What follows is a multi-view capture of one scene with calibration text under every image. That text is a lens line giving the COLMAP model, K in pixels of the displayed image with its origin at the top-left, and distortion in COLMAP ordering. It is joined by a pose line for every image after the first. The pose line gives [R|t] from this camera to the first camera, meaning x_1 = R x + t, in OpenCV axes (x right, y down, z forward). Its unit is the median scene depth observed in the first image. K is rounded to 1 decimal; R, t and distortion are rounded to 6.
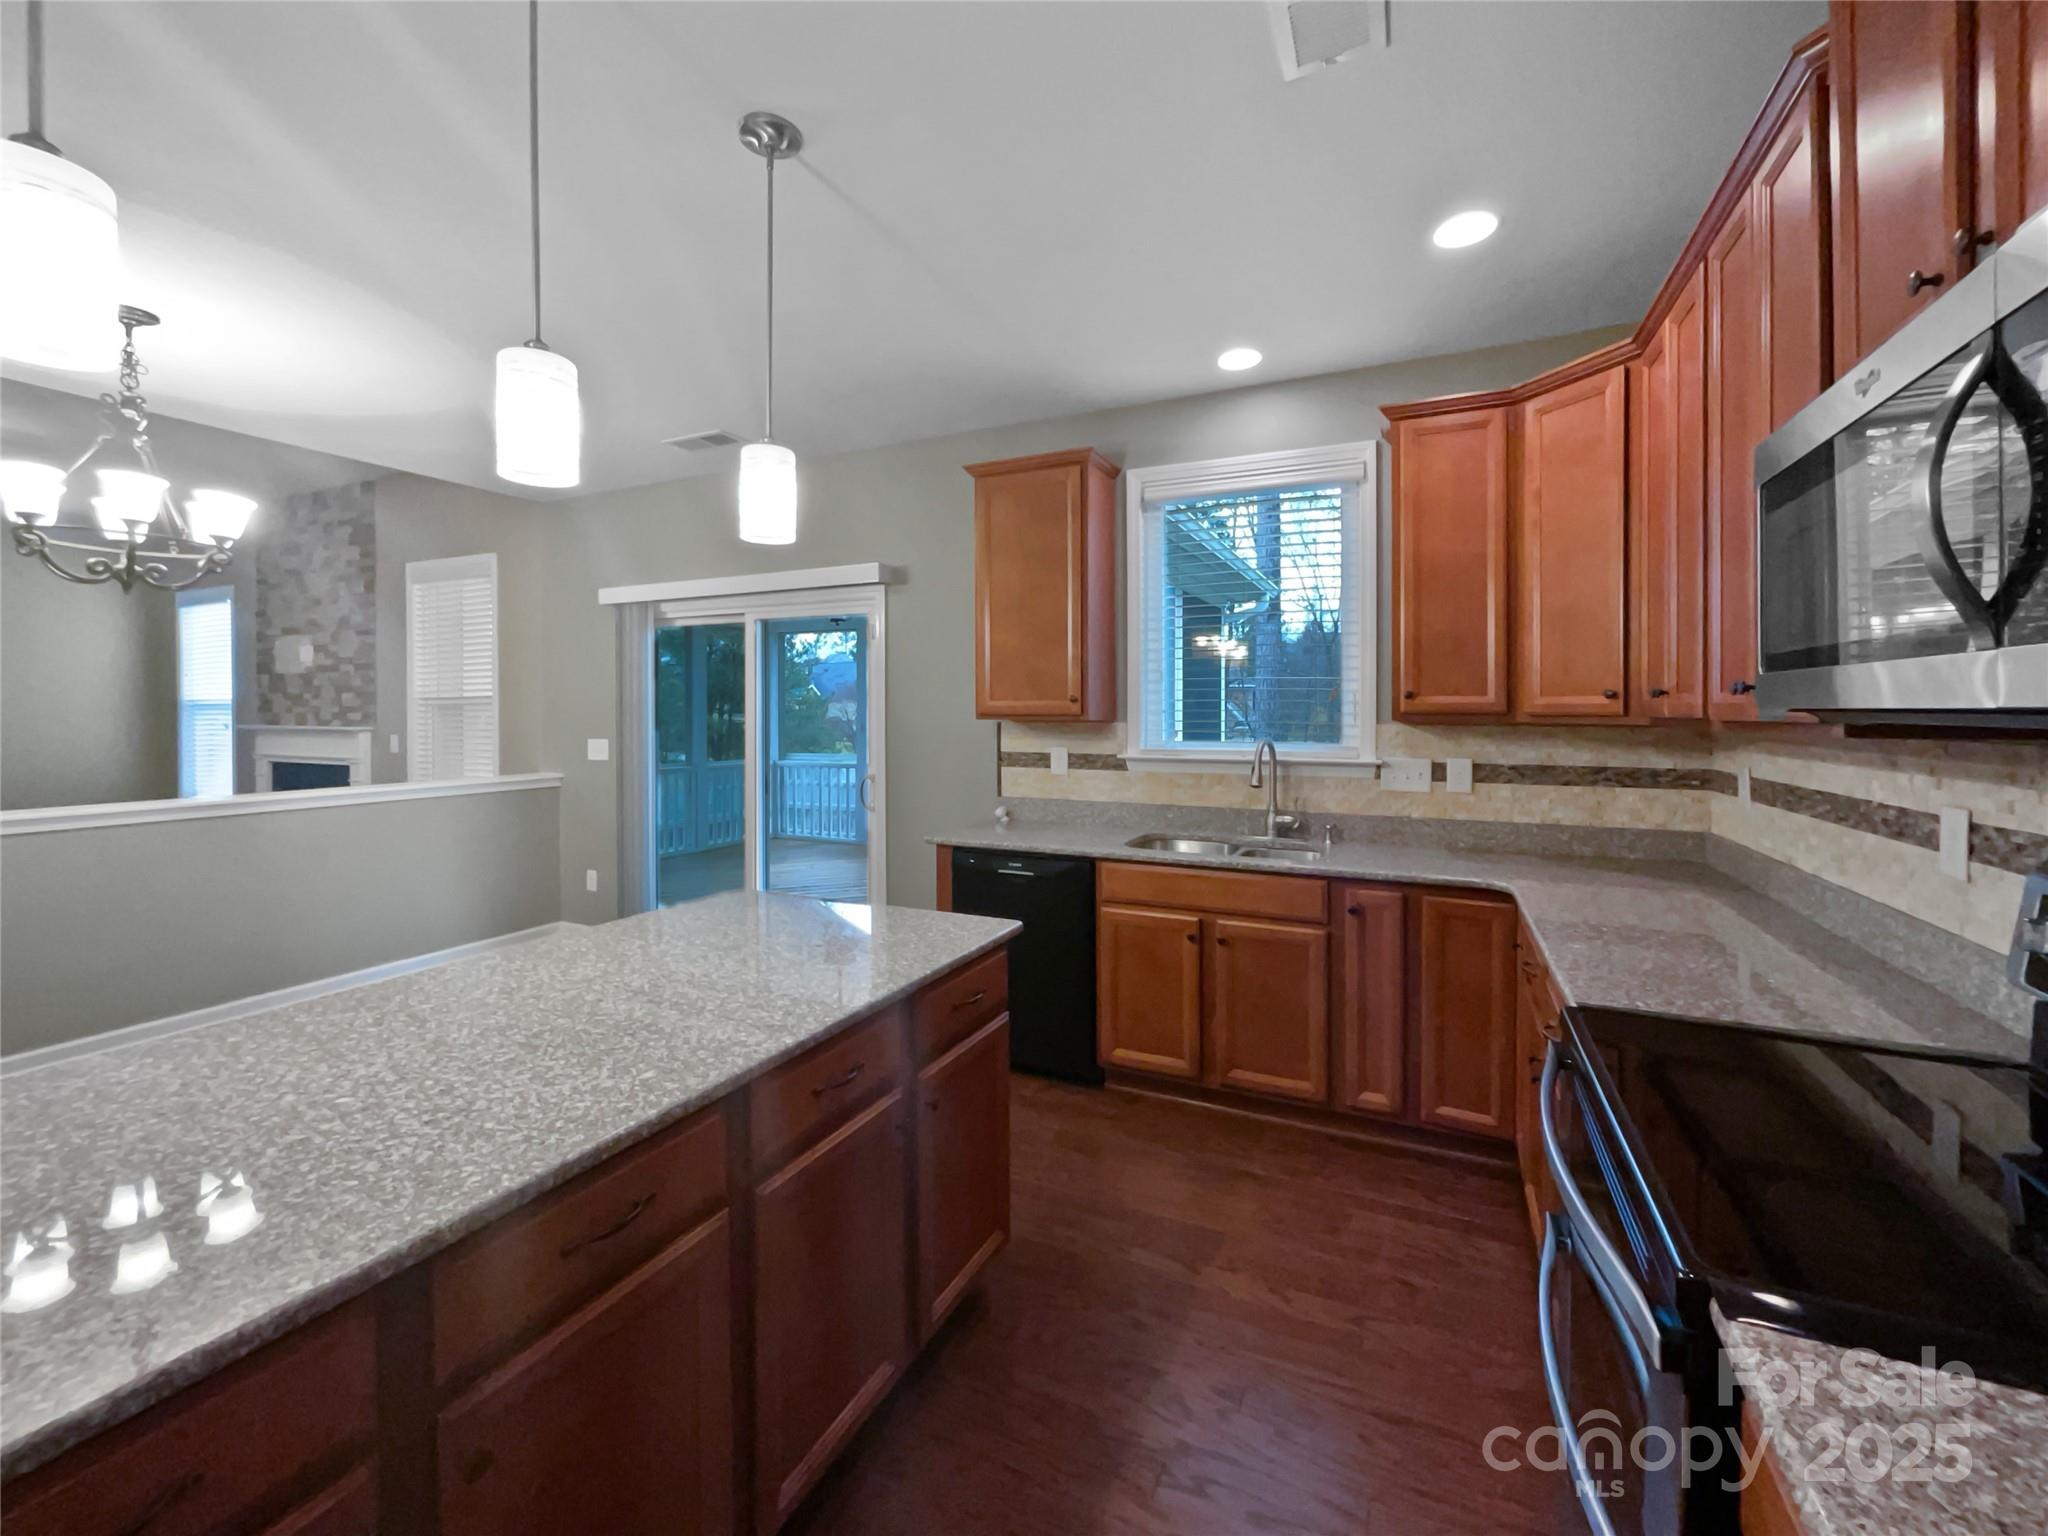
lens RADIAL K [[824.1, 0, 1038.7], [0, 824.1, 722.7], [0, 0, 1]] dist [-0.001863, 0.001453]
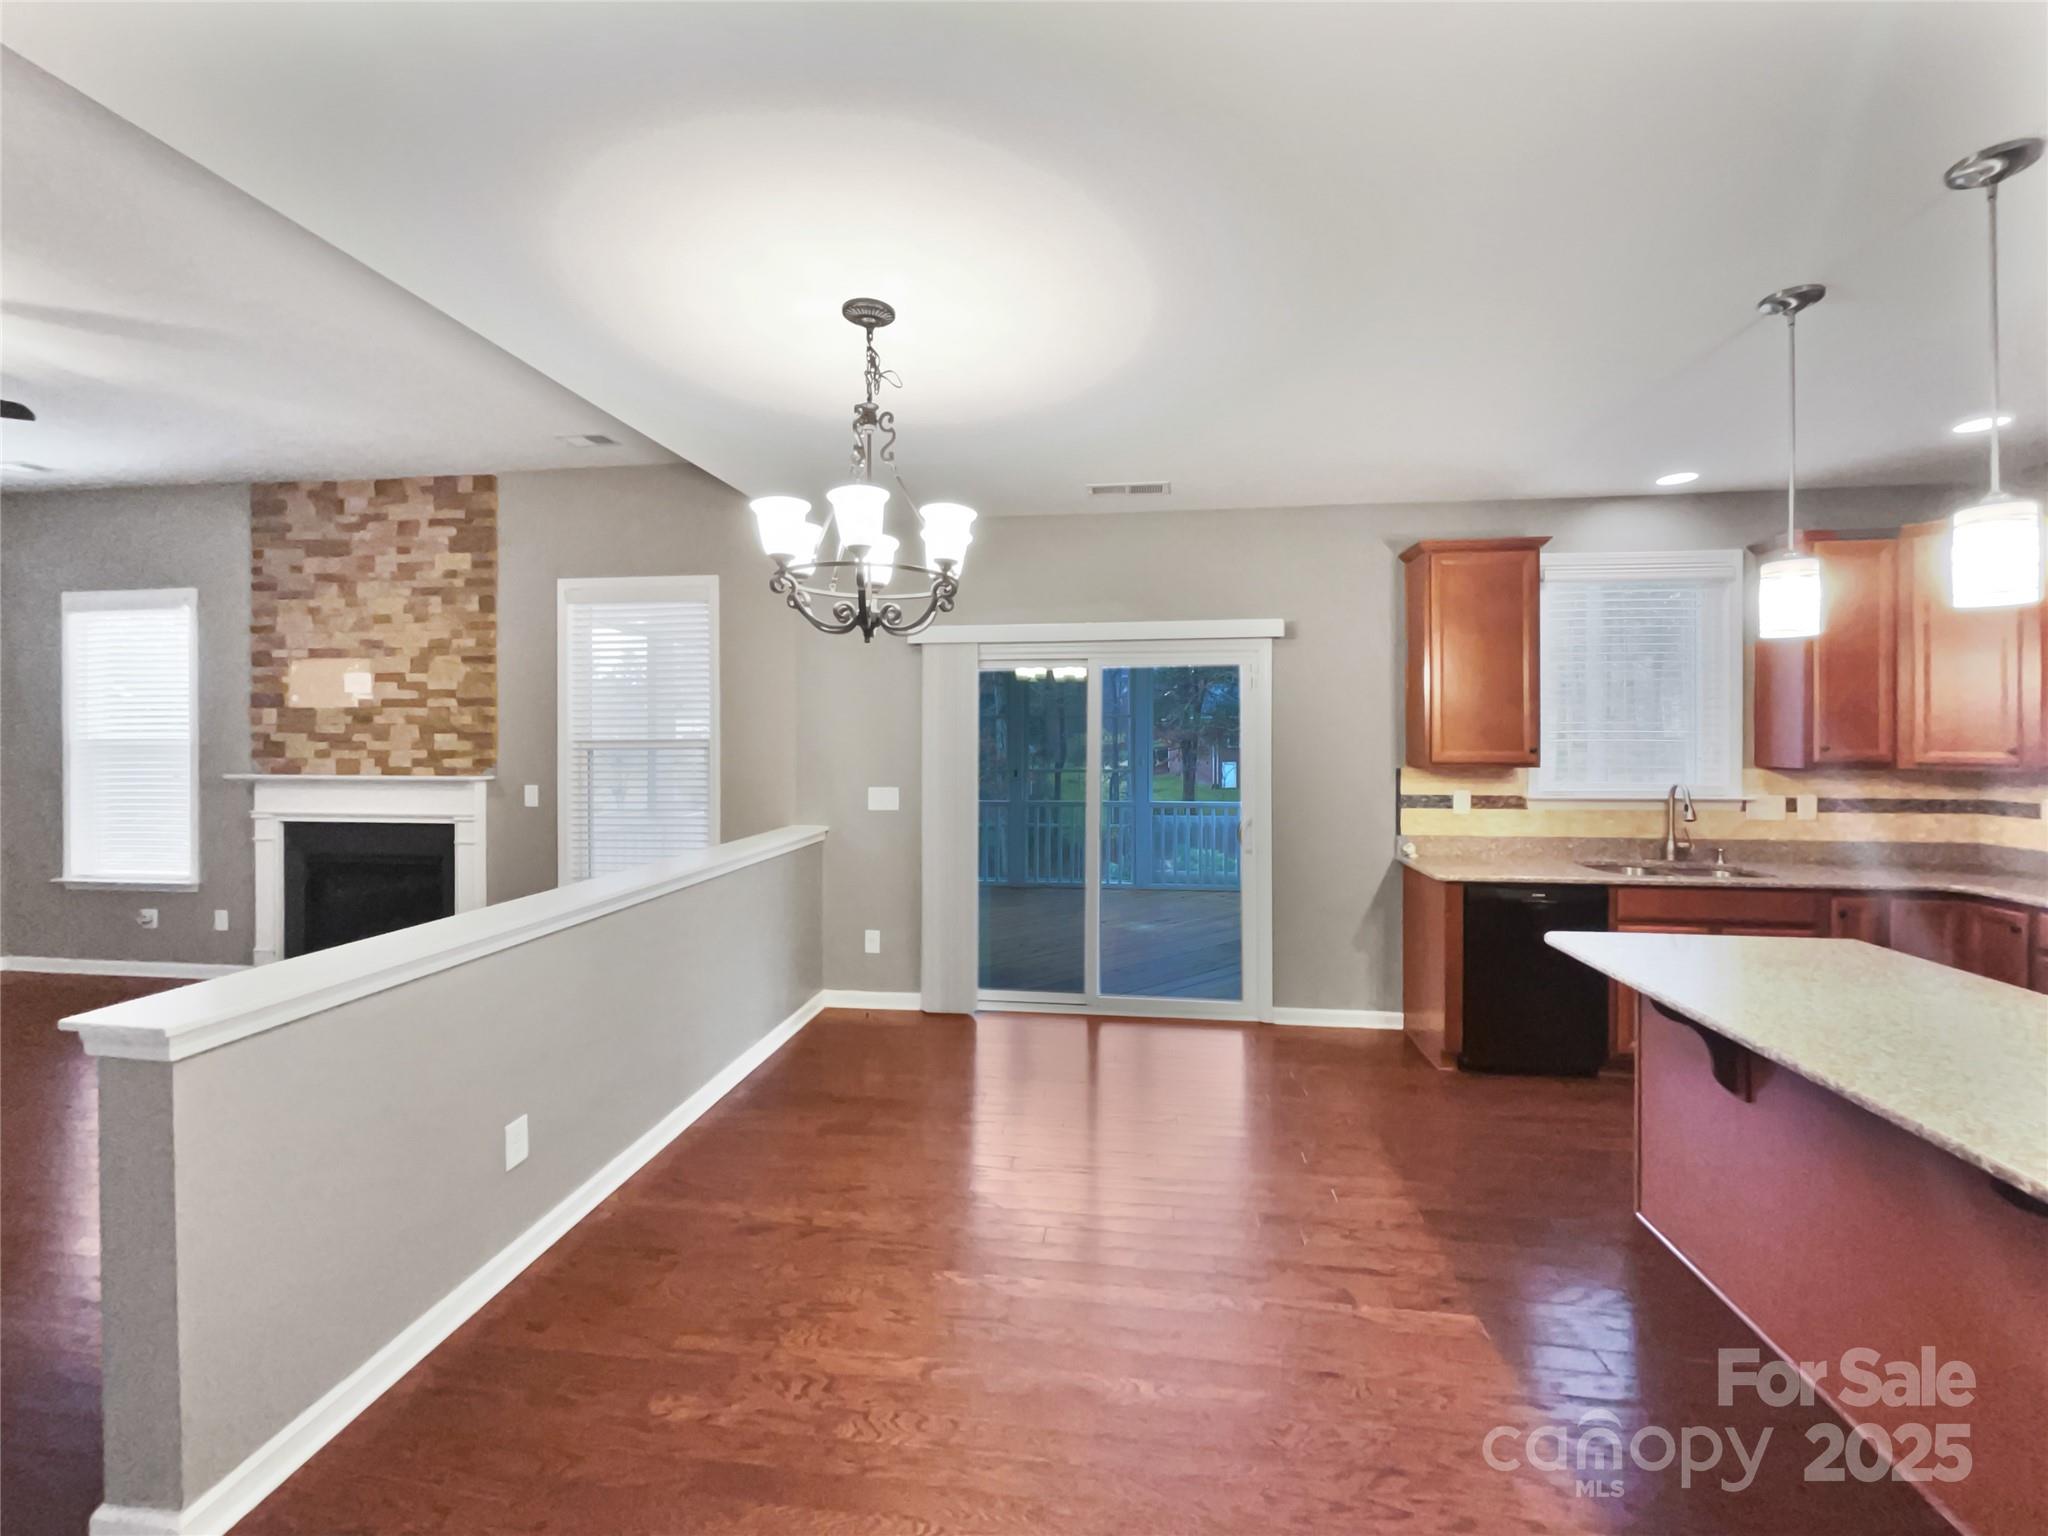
lens RADIAL K [[824.1, 0, 1034.5], [0, 824.1, 734.7], [0, 0, 1]] dist [-0.001863, 0.001453]
pose [[0.952053, -0.002515, 0.305924, -0.878946], [0.006216, 0.999919, -0.011124, -0.037378], [-0.305871, 0.012493, 0.951991, 0.093395]]
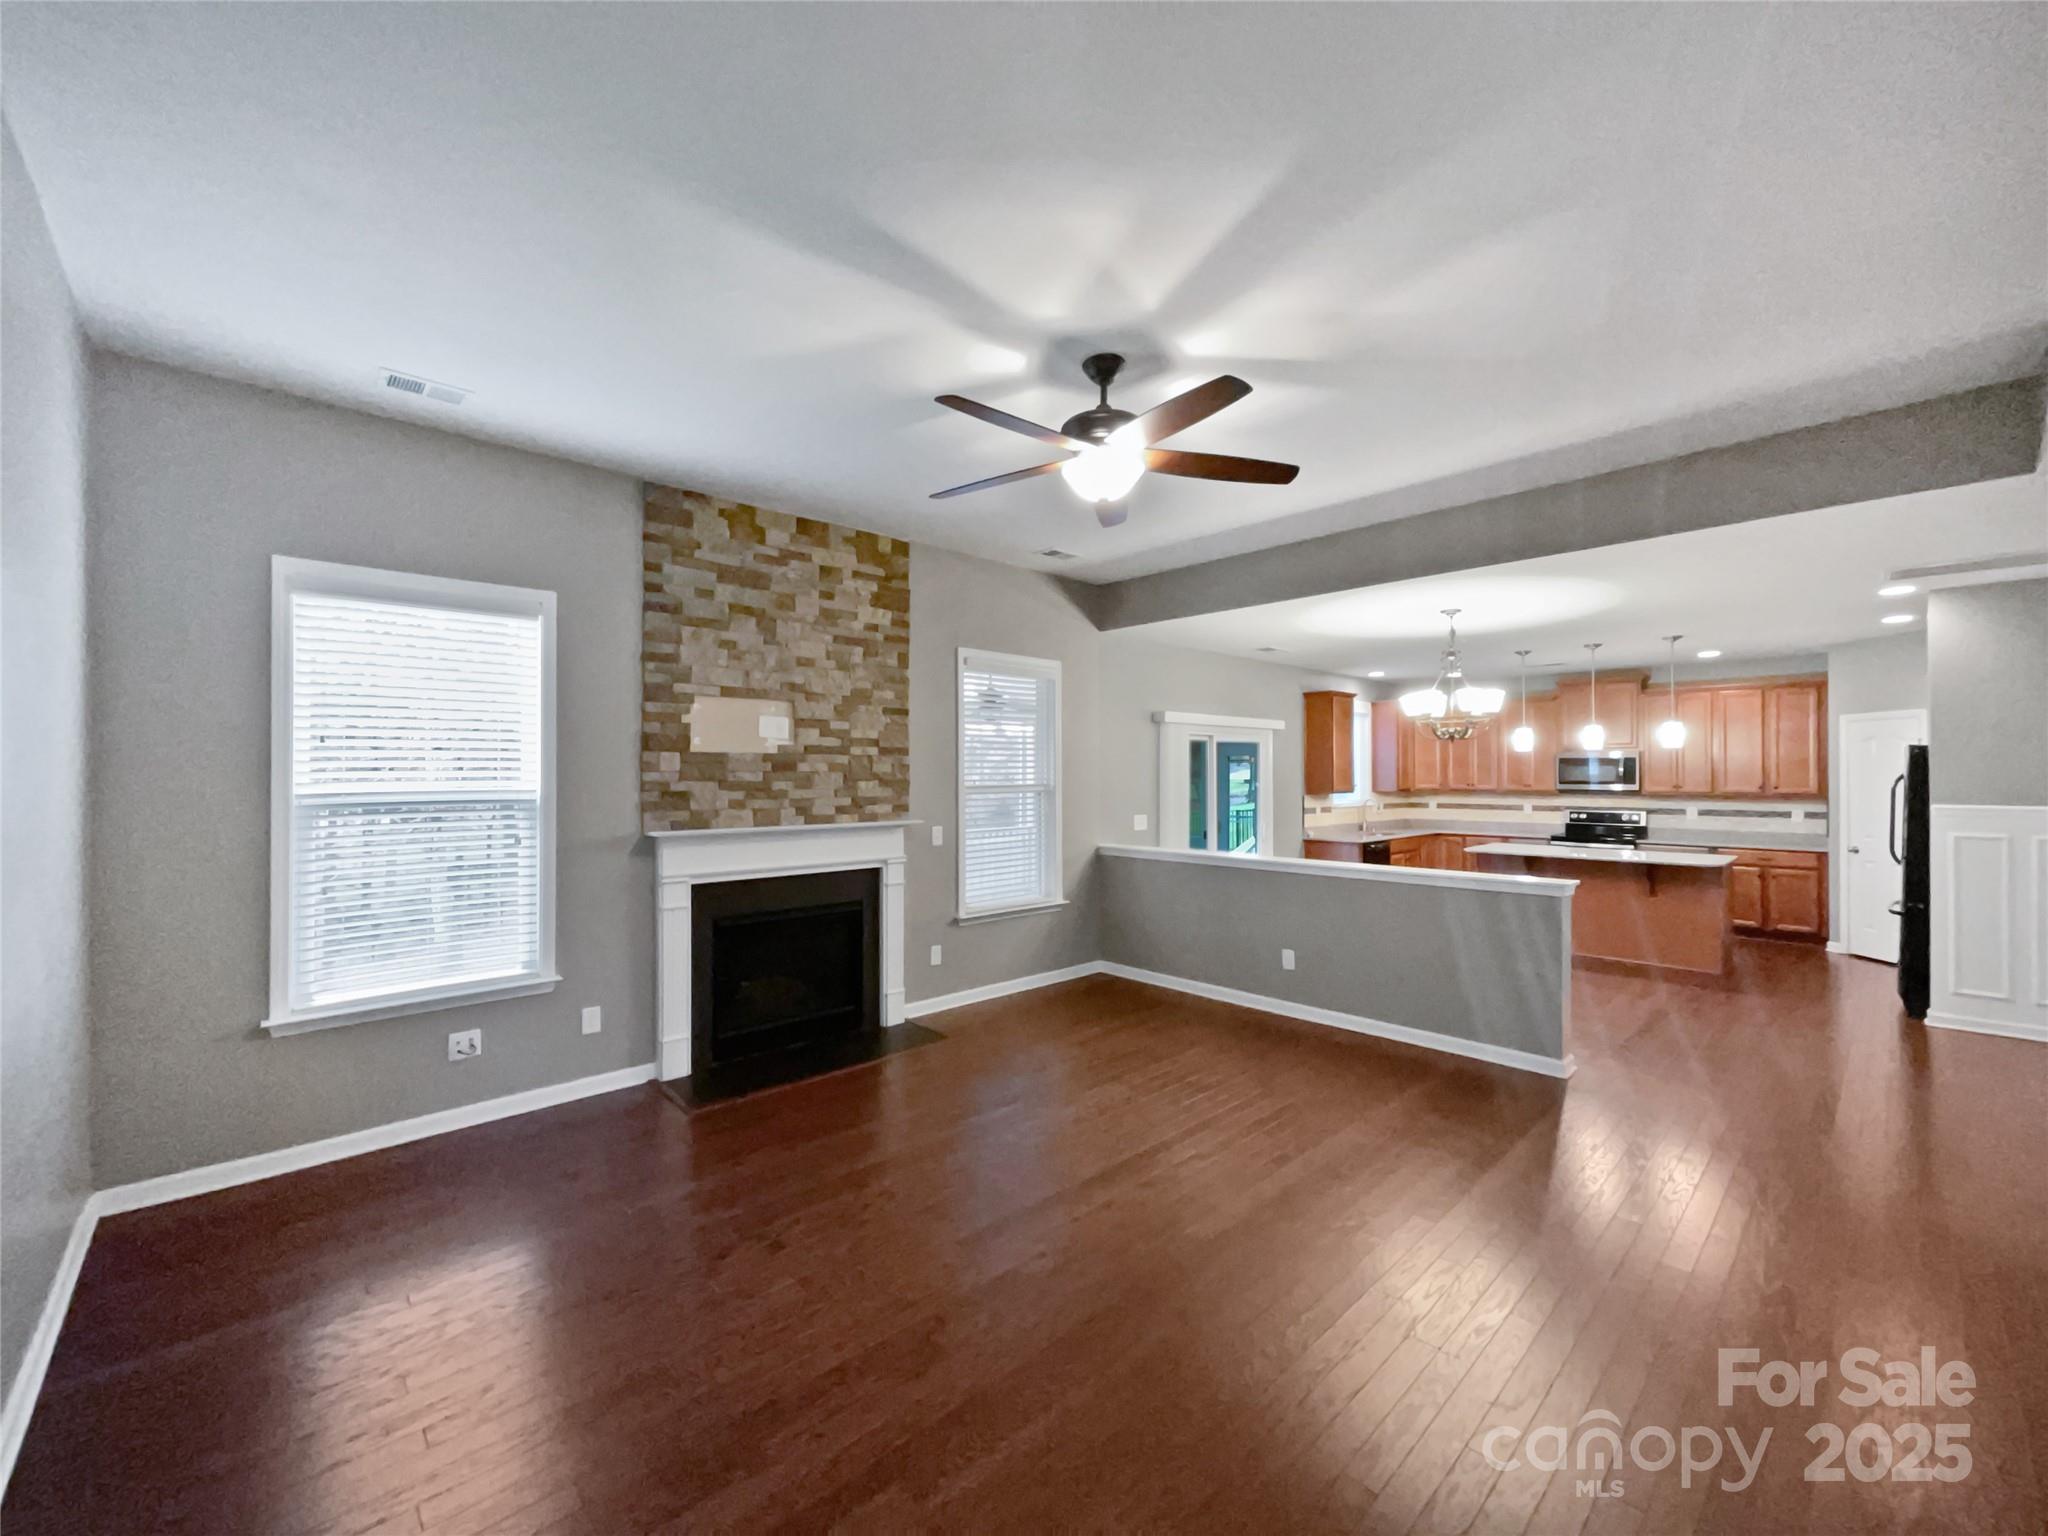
lens RADIAL K [[824.1, 0, 1029.0], [0, 824.1, 771.9], [0, 0, 1]] dist [-0.001863, 0.001453]
pose [[0.371363, 0.001432, 0.928487, -2.542152], [0.013460, 0.999885, -0.006926, -0.061574], [-0.928390, 0.015069, 0.371301, 0.882184]]
